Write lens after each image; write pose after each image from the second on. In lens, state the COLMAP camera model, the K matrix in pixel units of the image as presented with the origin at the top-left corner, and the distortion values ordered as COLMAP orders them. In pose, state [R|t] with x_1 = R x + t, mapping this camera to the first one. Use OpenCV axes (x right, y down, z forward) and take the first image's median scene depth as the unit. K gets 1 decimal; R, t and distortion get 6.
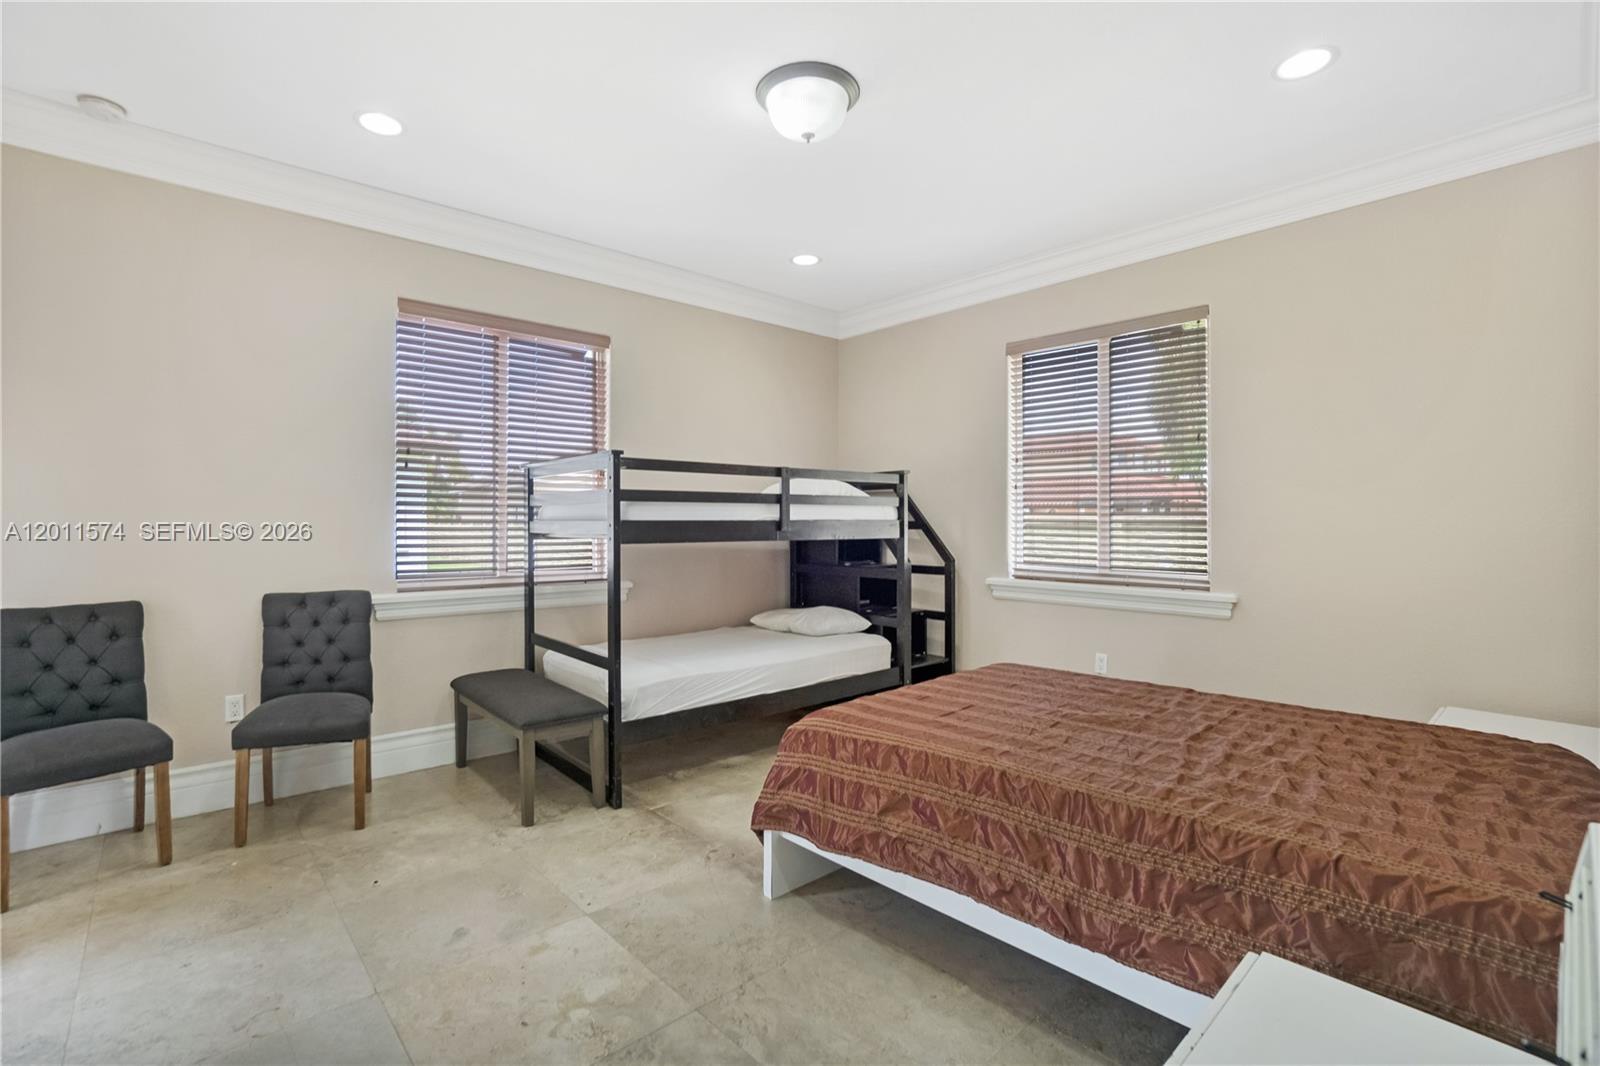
lens RADIAL K [[733.5, 0, 788.8], [0, 733.5, 507.0], [0, 0, 1]] dist [-0.053080, 0.000510]
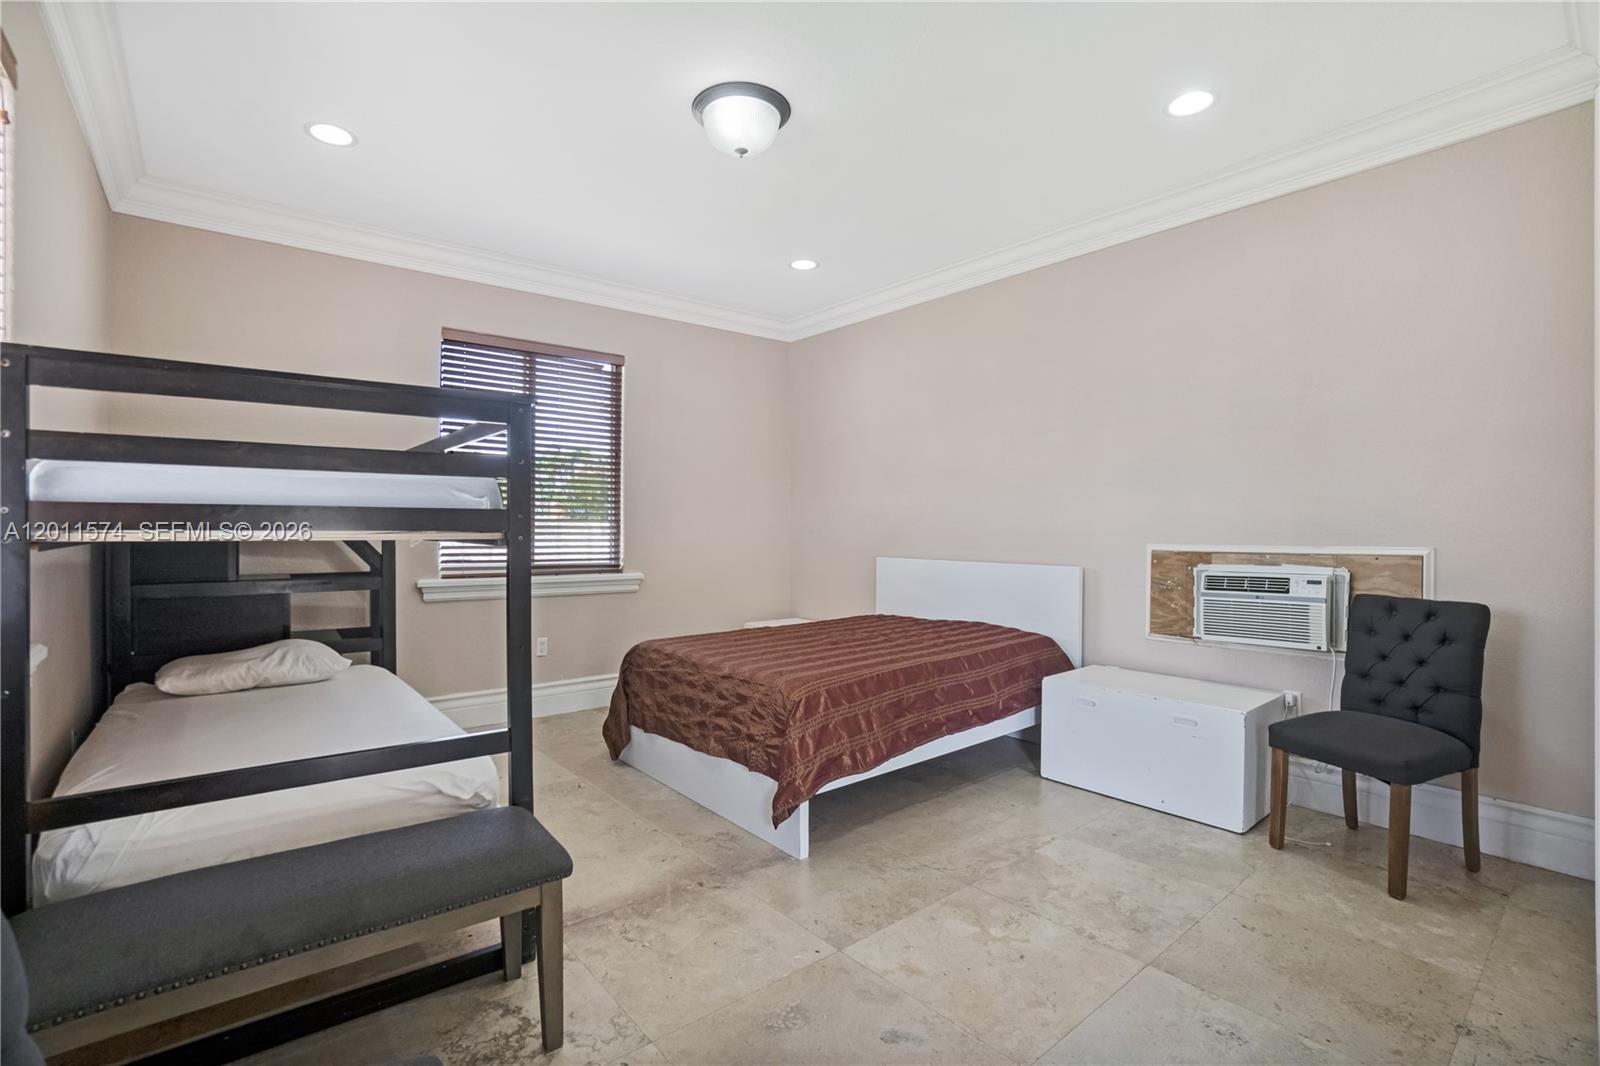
lens RADIAL K [[733.5, 0, 788.8], [0, 733.5, 507.0], [0, 0, 1]] dist [-0.053080, 0.000510]
pose [[0.031754, 0.027776, 0.999110, -1.150208], [-0.027828, 0.999251, -0.026895, 0.036696], [-0.999108, -0.026949, 0.032503, 1.005896]]
